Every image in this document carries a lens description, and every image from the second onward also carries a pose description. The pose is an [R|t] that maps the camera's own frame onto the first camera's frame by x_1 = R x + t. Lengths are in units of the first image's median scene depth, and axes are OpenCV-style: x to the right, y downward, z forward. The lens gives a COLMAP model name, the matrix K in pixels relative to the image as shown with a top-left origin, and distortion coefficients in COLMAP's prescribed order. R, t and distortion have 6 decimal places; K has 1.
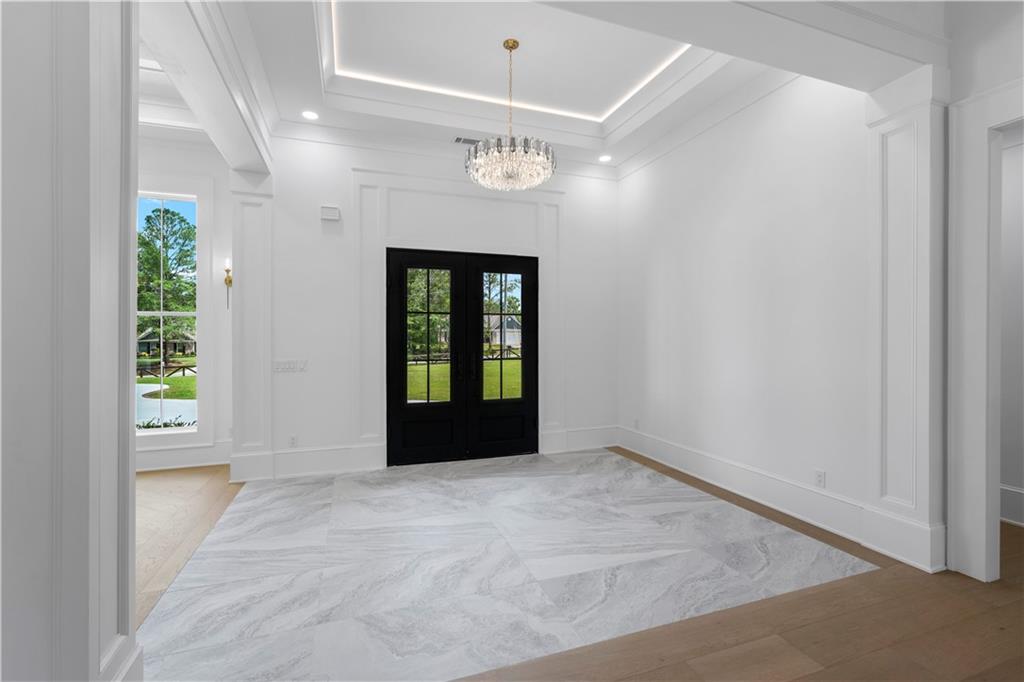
lens RADIAL K [[443.6, 0, 531.7], [0, 443.6, 325.4], [0, 0, 1]] dist [-0.008940, 0.004153]
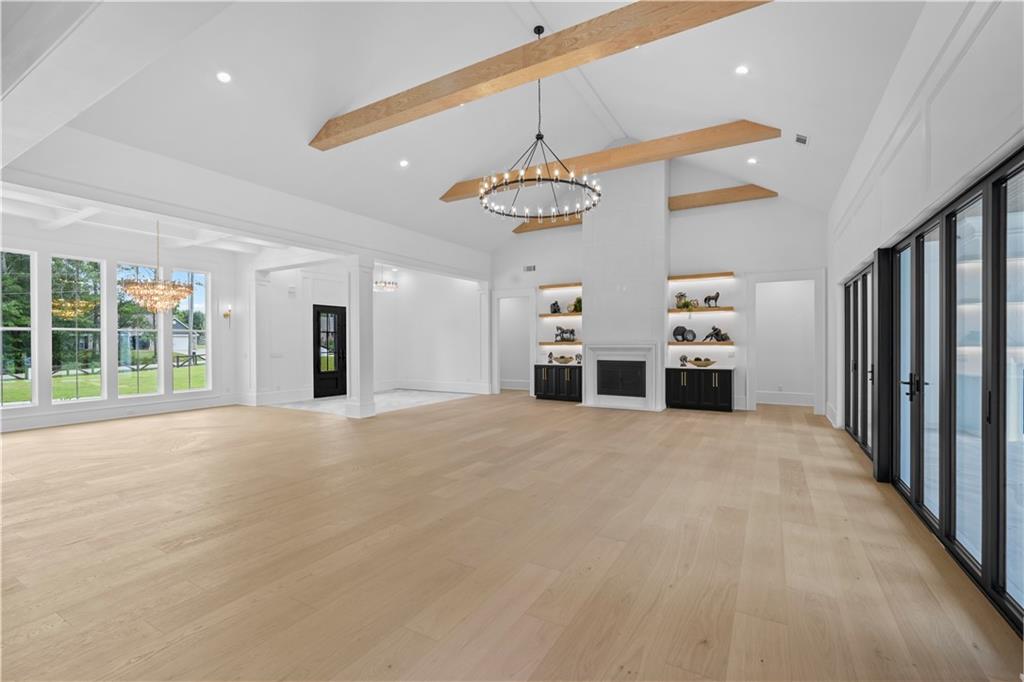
lens RADIAL K [[443.6, 0, 513.3], [0, 443.6, 346.5], [0, 0, 1]] dist [-0.008940, 0.004153]
pose [[0.750727, -0.008153, 0.660563, -1.065805], [-0.000045, 0.999923, 0.012393, 0.016161], [-0.660613, -0.009334, 0.750669, -1.445603]]
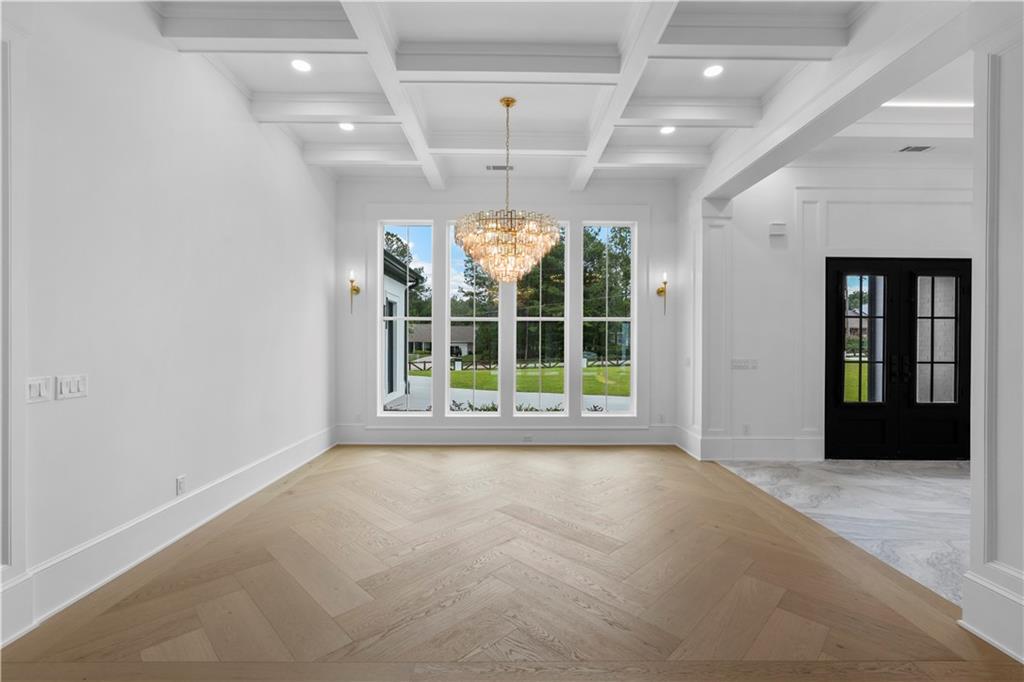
lens RADIAL K [[443.6, 0, 511.9], [0, 443.6, 332.8], [0, 0, 1]] dist [-0.008940, 0.004153]
pose [[0.945870, 0.003576, -0.324525, -0.690810], [0.000351, 0.999927, 0.012042, -0.004482], [0.324544, -0.011504, 0.945801, -0.266340]]
